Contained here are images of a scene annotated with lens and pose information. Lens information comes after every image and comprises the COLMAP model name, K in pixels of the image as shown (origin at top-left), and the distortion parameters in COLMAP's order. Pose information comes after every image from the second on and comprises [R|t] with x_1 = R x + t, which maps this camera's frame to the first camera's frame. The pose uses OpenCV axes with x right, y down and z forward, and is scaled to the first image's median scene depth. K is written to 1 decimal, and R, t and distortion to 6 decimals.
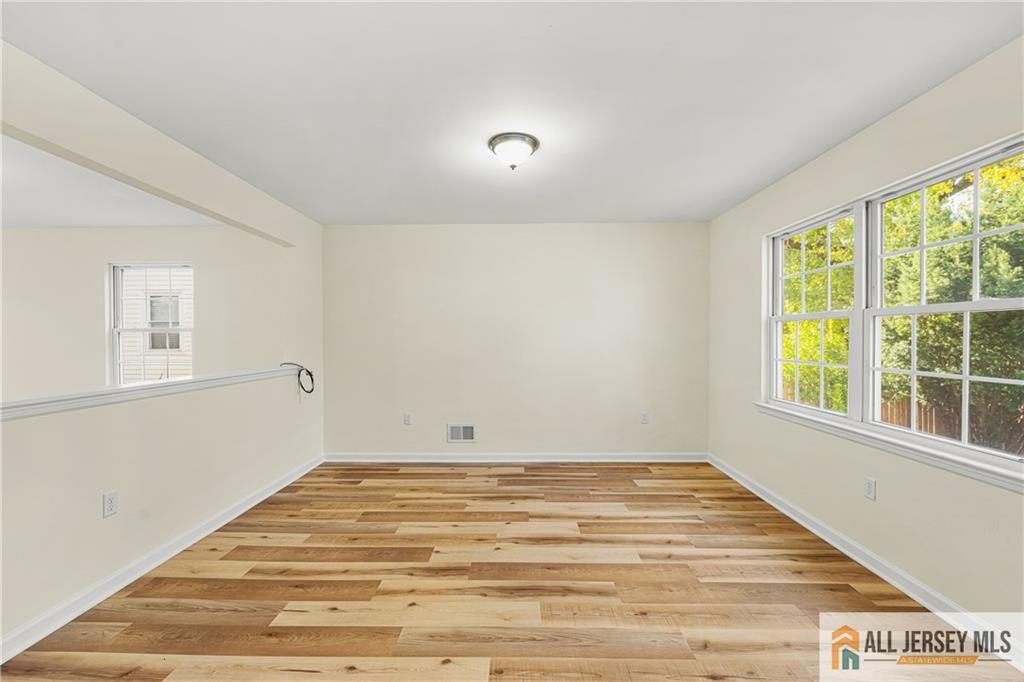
lens RADIAL K [[424.5, 0, 511.7], [0, 424.5, 334.2], [0, 0, 1]] dist [-0.000821, -0.000006]
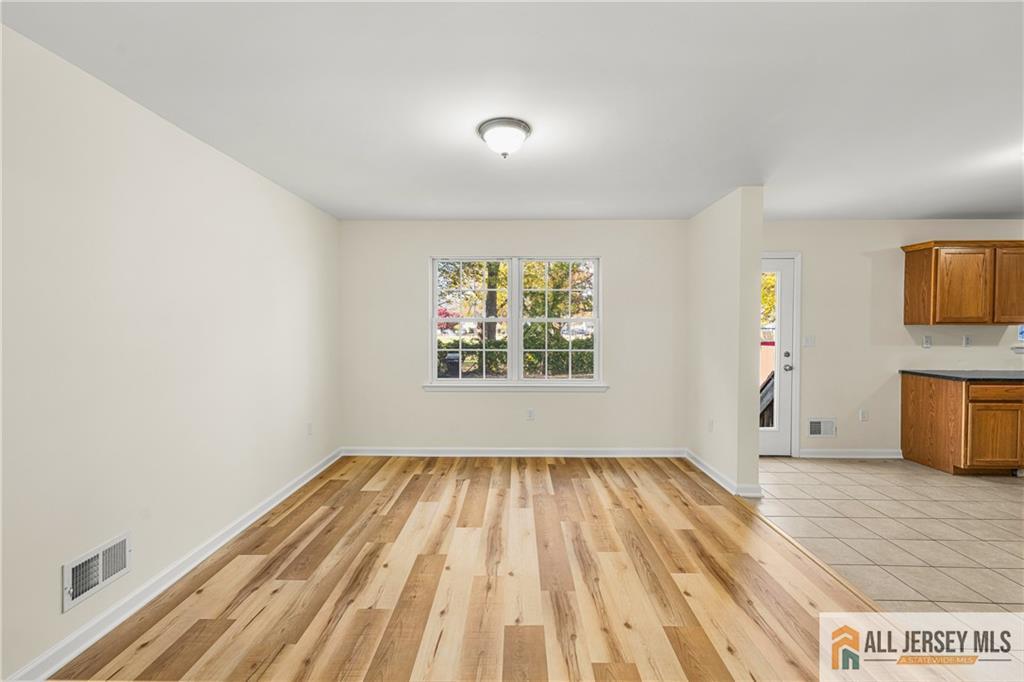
lens RADIAL K [[419.8, 0, 511.2], [0, 419.8, 332.7], [0, 0, 1]] dist [0.001056, 0.000310]
pose [[-0.006125, -0.014958, 0.999869, -0.787454], [-0.005412, 0.999874, 0.014925, -0.018919], [-0.999967, -0.005319, -0.006205, 0.862226]]
